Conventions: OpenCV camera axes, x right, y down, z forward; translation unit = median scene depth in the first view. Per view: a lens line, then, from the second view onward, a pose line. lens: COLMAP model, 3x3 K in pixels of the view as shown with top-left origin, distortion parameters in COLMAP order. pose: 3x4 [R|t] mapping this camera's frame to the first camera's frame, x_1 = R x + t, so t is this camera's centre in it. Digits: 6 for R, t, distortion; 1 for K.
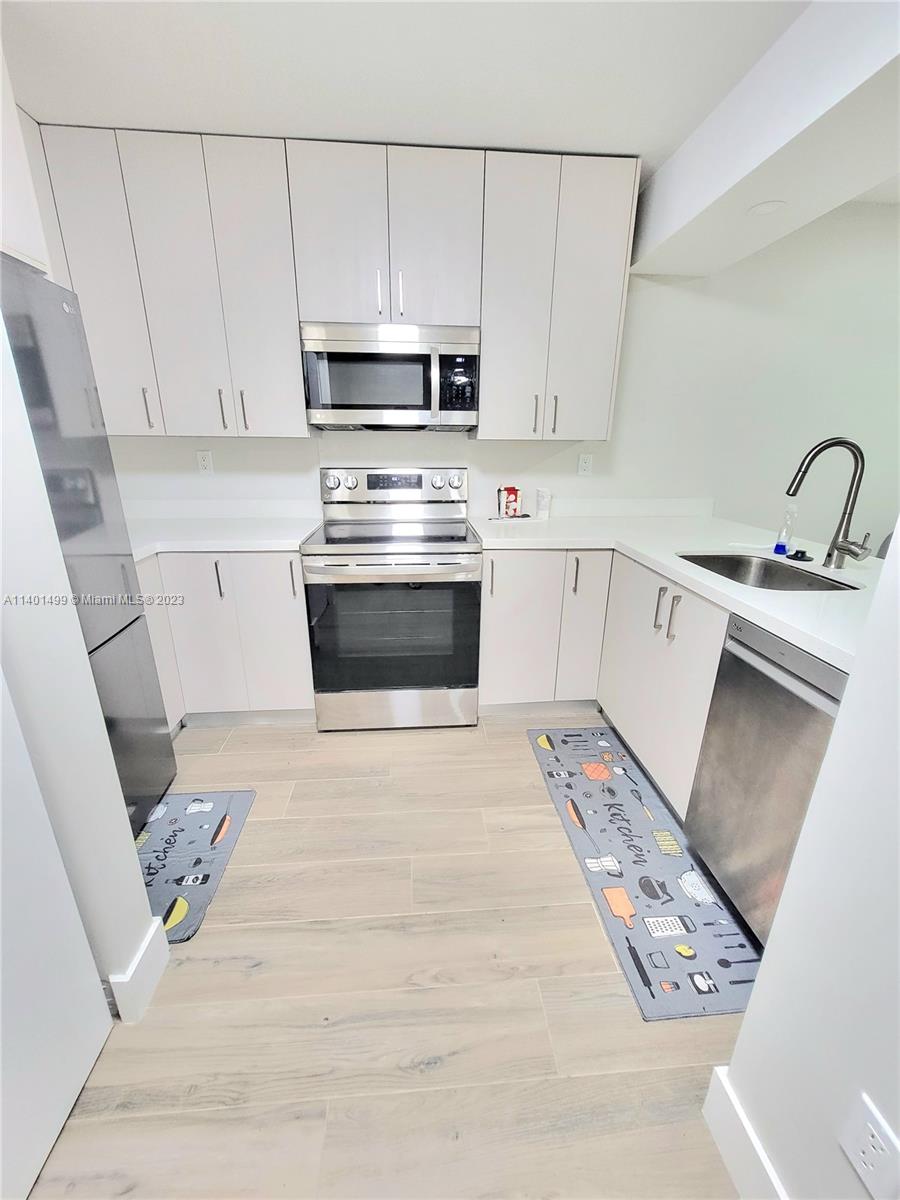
lens RADIAL K [[472.8, 0, 448.7], [0, 472.8, 594.8], [0, 0, 1]] dist [-0.002480, -0.000206]
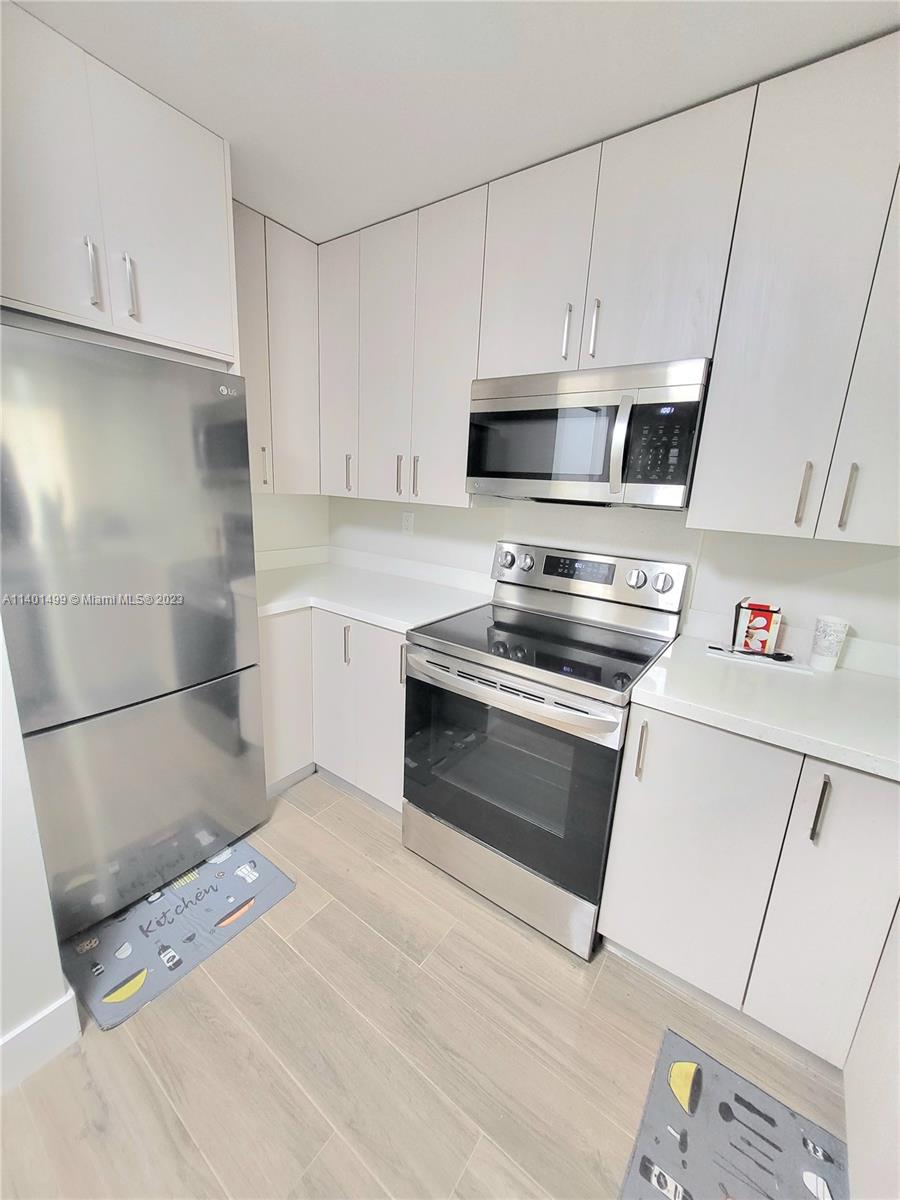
lens RADIAL K [[472.8, 0, 448.7], [0, 472.8, 594.8], [0, 0, 1]] dist [-0.002480, -0.000206]
pose [[0.757633, 0.179502, -0.627512, 0.247396], [-0.243508, 0.969757, -0.016600, -0.159461], [0.605554, 0.165381, 0.778430, 0.339295]]
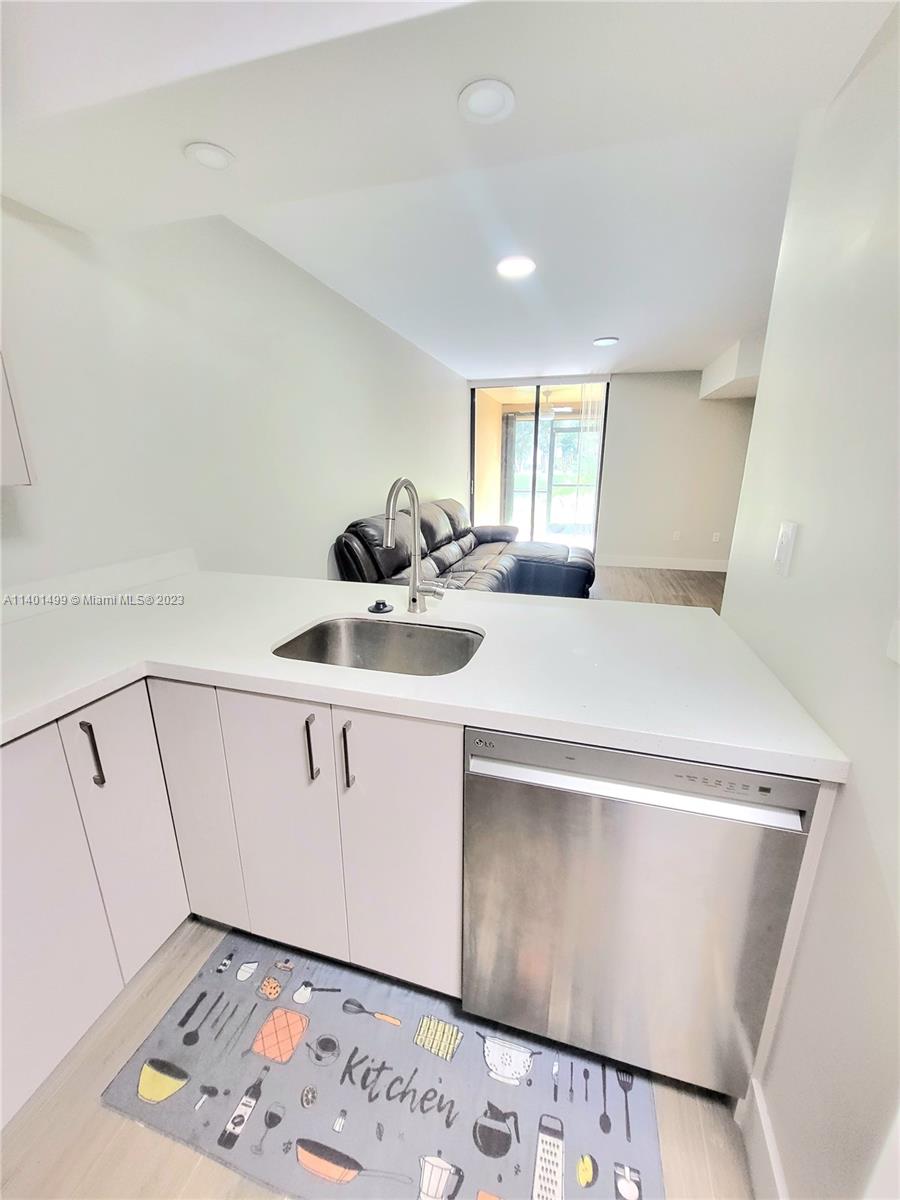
lens RADIAL K [[472.8, 0, 448.7], [0, 472.8, 594.8], [0, 0, 1]] dist [-0.002480, -0.000206]
pose [[0.353511, -0.257001, 0.899434, -0.003987], [0.291782, 0.943841, 0.155008, -0.170463], [-0.888759, 0.207641, 0.408646, 0.433232]]
